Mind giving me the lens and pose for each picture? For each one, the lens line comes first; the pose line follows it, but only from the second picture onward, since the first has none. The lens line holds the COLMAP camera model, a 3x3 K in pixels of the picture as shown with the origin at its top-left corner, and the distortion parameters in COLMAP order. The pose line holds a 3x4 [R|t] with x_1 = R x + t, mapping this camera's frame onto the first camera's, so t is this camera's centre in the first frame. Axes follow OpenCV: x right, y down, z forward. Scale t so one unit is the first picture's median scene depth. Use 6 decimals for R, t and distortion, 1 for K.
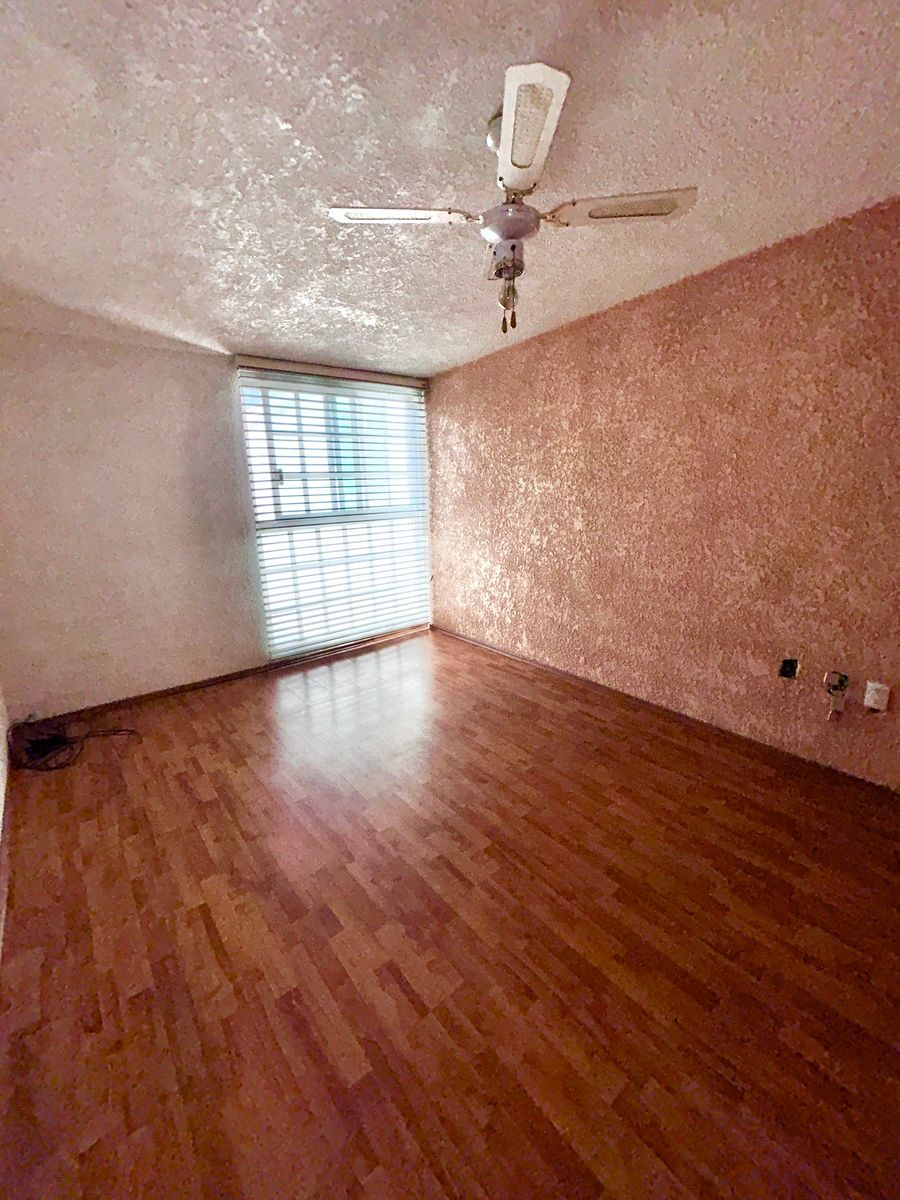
lens RADIAL K [[489.9, 0, 450.0], [0, 489.9, 600.0], [0, 0, 1]] dist [-0.001981, 0.006941]
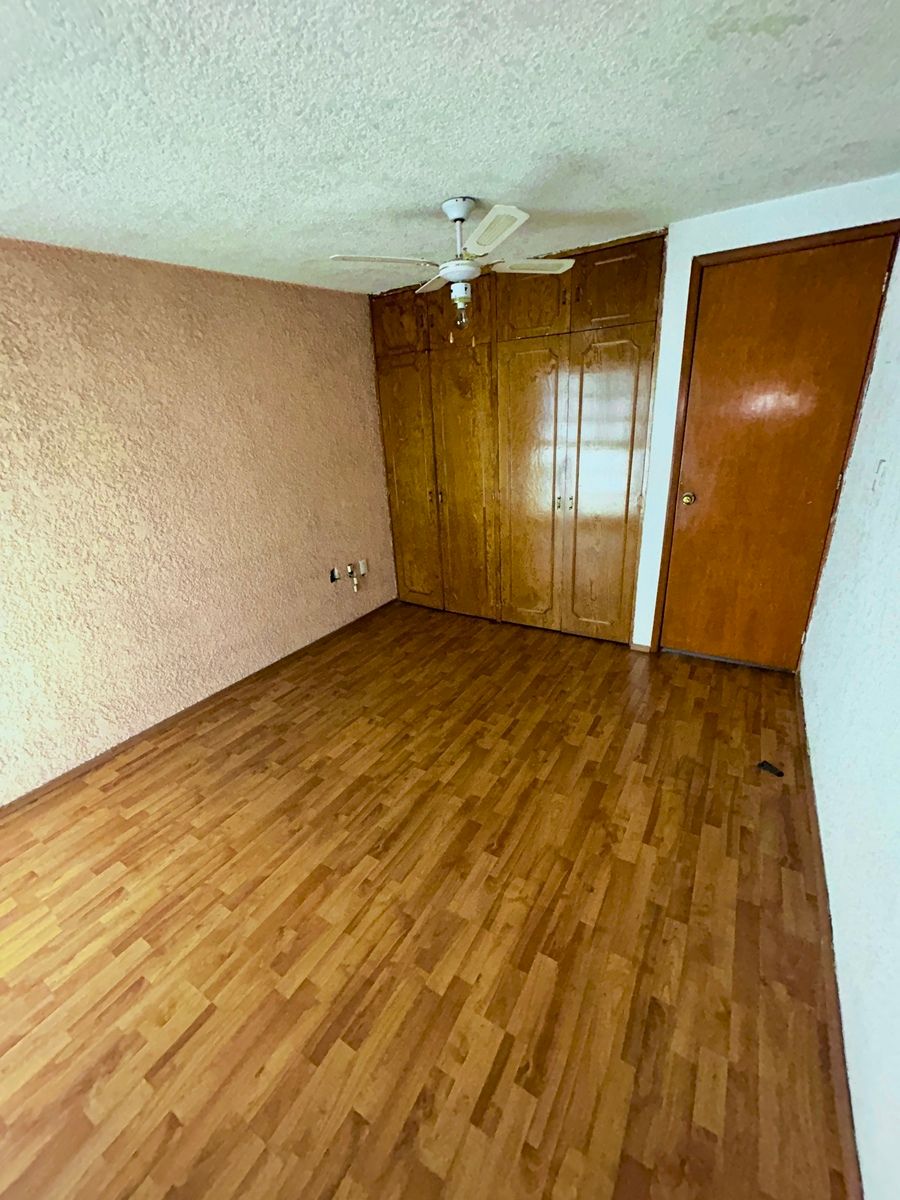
lens RADIAL K [[489.9, 0, 450.0], [0, 489.9, 600.0], [0, 0, 1]] dist [-0.001981, 0.006941]
pose [[-0.335345, -0.291102, 0.895993, -0.789555], [0.291104, 0.872504, 0.392422, -0.274322], [-0.895992, 0.392424, -0.207849, 0.940394]]
